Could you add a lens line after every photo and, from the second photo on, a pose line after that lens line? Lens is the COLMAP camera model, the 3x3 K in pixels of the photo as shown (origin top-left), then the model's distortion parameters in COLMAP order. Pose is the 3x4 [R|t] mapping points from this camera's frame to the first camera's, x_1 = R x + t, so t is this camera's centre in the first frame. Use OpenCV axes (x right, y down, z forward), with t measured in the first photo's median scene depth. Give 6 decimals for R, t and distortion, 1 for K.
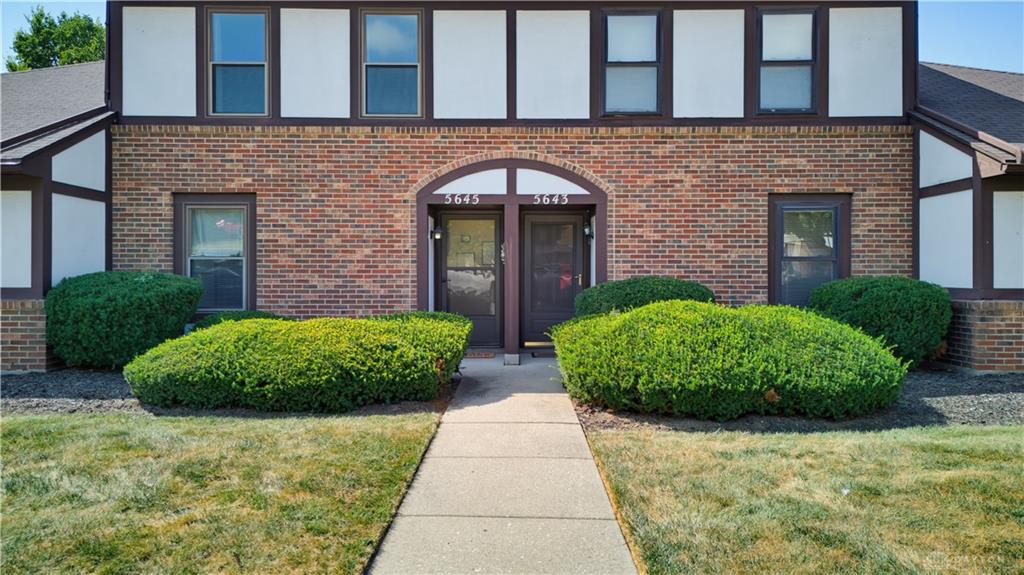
lens RADIAL K [[720.5, 0, 514.7], [0, 720.5, 287.1], [0, 0, 1]] dist [0.055984, -0.006986]
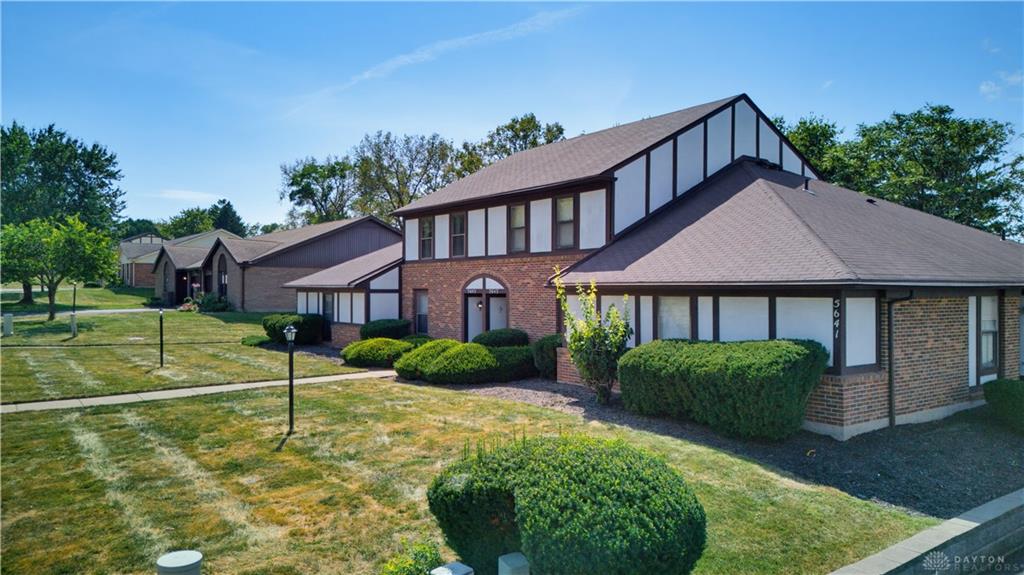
lens RADIAL K [[720.5, 0, 514.7], [0, 720.5, 287.1], [0, 0, 1]] dist [0.055984, -0.006986]
pose [[0.600478, -0.003027, -0.799635, 1.873722], [-0.027424, 0.999327, -0.024377, -0.082150], [0.799171, 0.036567, 0.599991, -0.288655]]
